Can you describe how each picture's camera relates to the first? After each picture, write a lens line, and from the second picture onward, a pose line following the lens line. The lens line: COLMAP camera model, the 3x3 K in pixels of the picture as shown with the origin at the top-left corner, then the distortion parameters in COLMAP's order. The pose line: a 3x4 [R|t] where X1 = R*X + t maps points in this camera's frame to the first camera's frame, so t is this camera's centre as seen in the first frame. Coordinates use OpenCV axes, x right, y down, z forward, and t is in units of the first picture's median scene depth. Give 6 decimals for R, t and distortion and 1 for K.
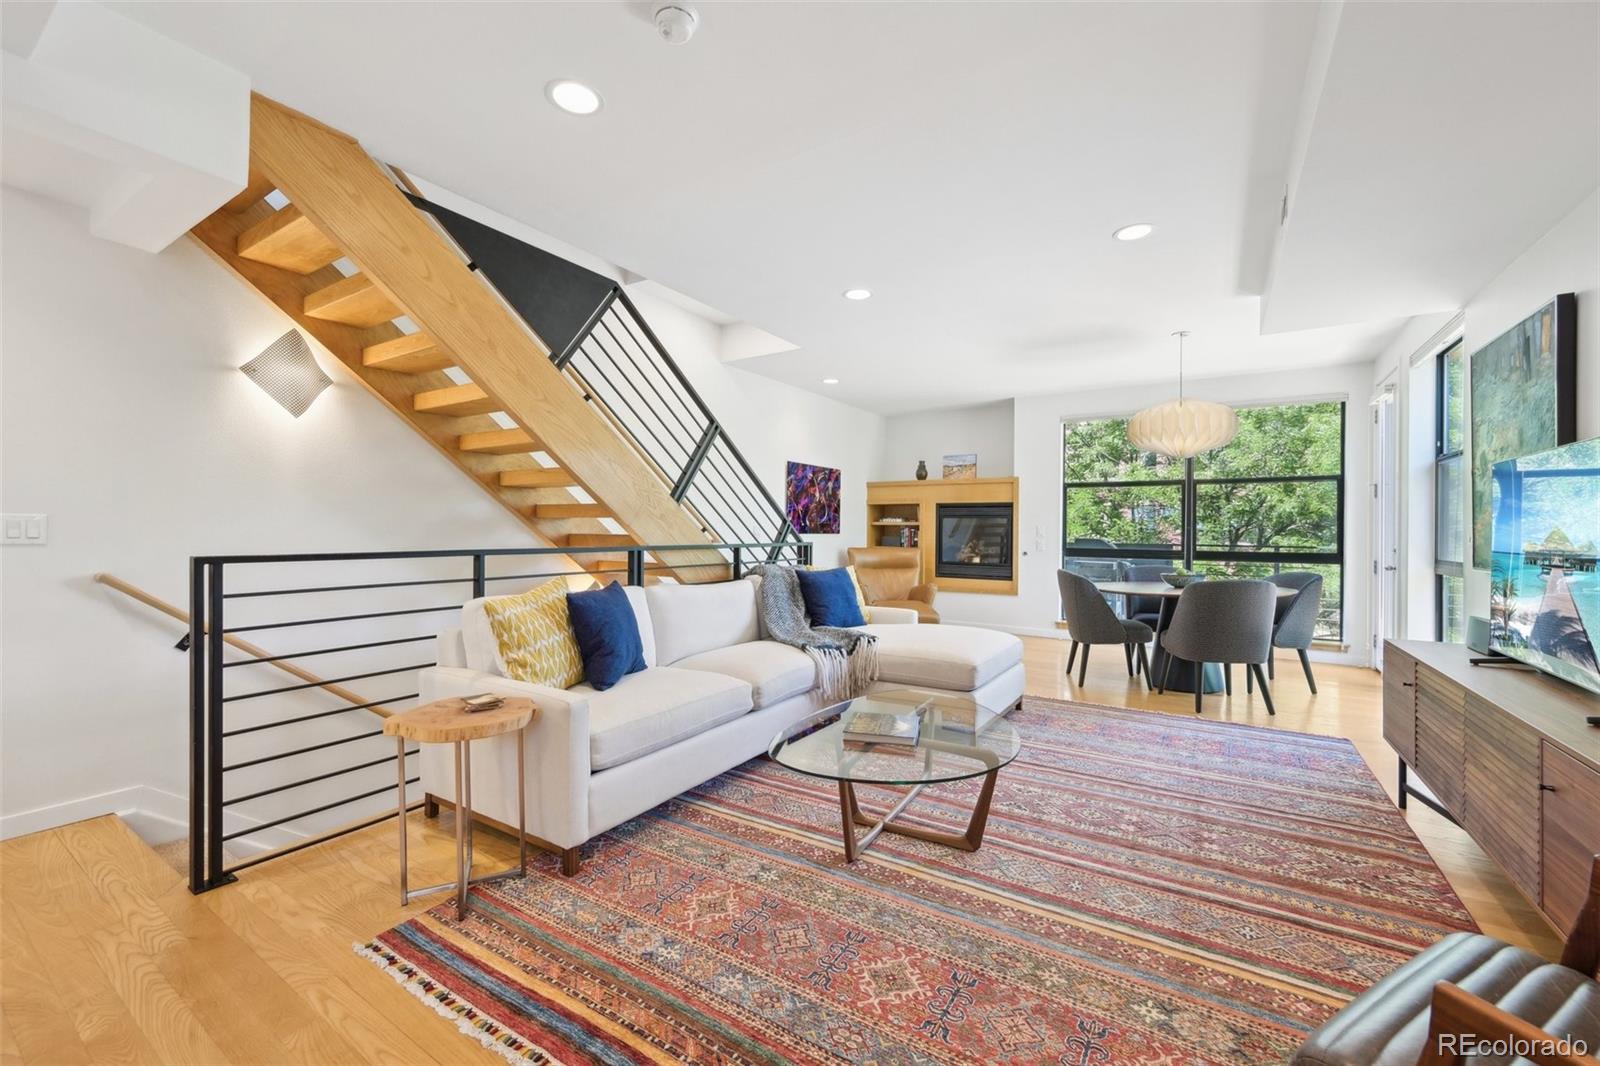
lens RADIAL K [[634.7, 0, 808.3], [0, 634.7, 530.8], [0, 0, 1]] dist [0.000328, 0.000211]
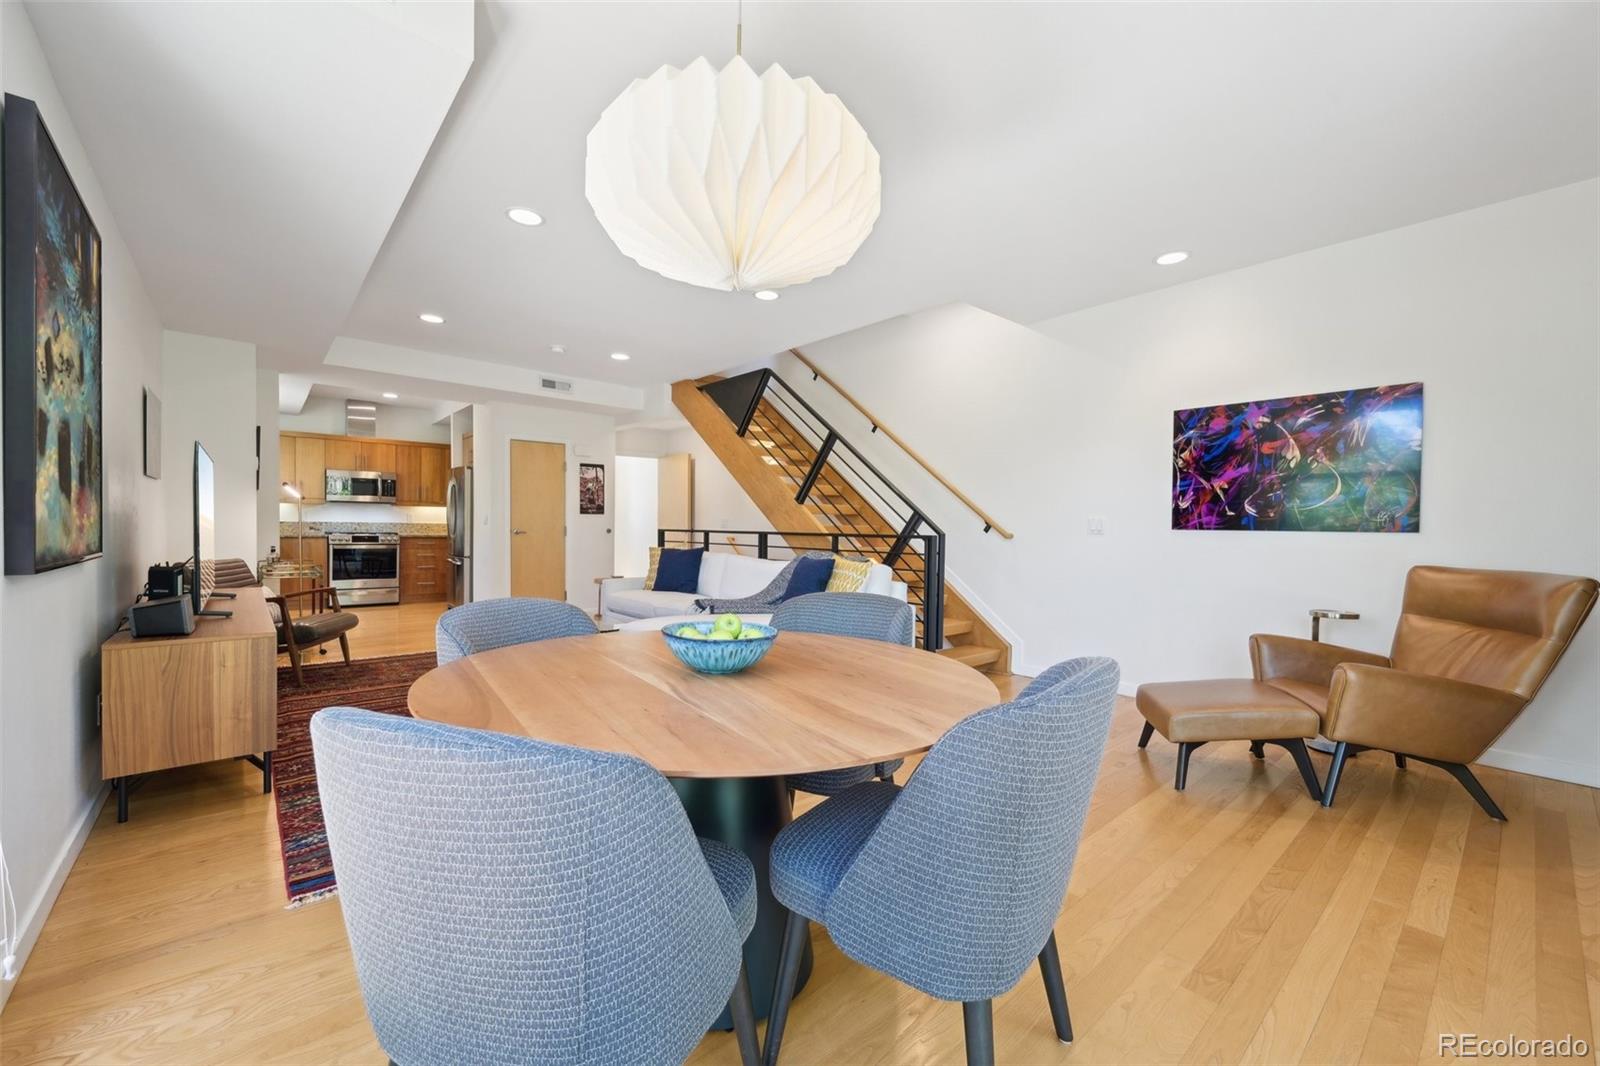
lens RADIAL K [[634.7, 0, 795.4], [0, 634.7, 532.9], [0, 0, 1]] dist [0.000328, 0.000211]
pose [[-0.289228, 0.005291, -0.957246, 0.658398], [-0.013942, 0.999855, 0.009739, 0.006897], [0.957159, 0.016163, -0.289112, 0.825511]]
